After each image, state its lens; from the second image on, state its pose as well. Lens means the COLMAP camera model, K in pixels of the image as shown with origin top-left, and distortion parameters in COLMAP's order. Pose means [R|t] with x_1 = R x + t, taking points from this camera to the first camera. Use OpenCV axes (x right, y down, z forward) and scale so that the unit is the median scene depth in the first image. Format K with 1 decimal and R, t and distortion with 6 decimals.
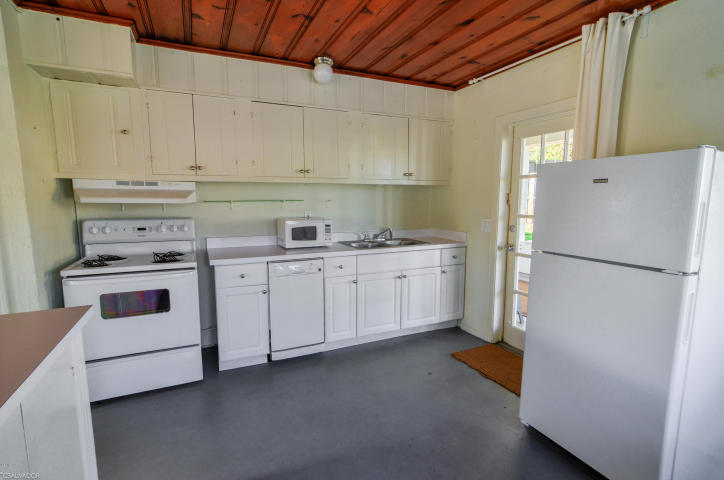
lens RADIAL K [[362.7, 0, 364.5], [0, 362.7, 245.7], [0, 0, 1]] dist [0.002642, 0.000619]
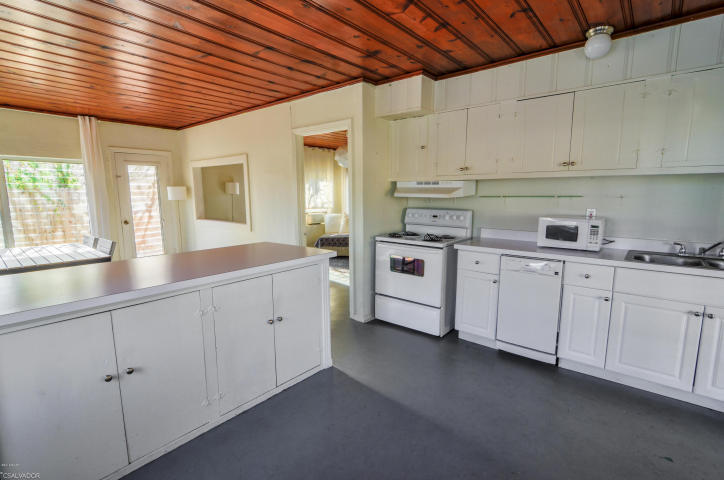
lens RADIAL K [[342.8, 0, 360.7], [0, 342.8, 242.7], [0, 0, 1]] dist [-0.001180, -0.000053]
pose [[0.414847, 0.128857, -0.900721, 0.449494], [-0.119538, 0.989060, 0.086439, -0.025618], [0.902005, 0.071811, 0.425712, 0.203427]]
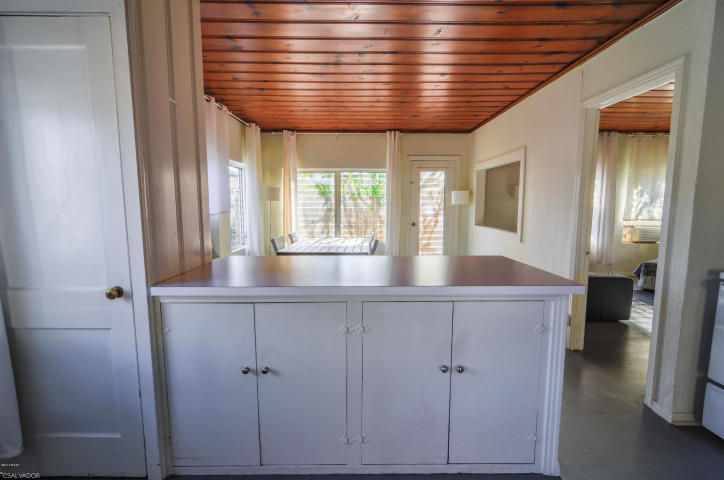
lens RADIAL K [[350.8, 0, 362.6], [0, 350.8, 243.7], [0, 0, 1]] dist [-0.001577, -0.000373]
pose [[-0.425559, 0.103613, -0.898979, 0.215758], [-0.122964, 0.977588, 0.170882, -0.027433], [0.896537, 0.183262, -0.403281, 0.437022]]
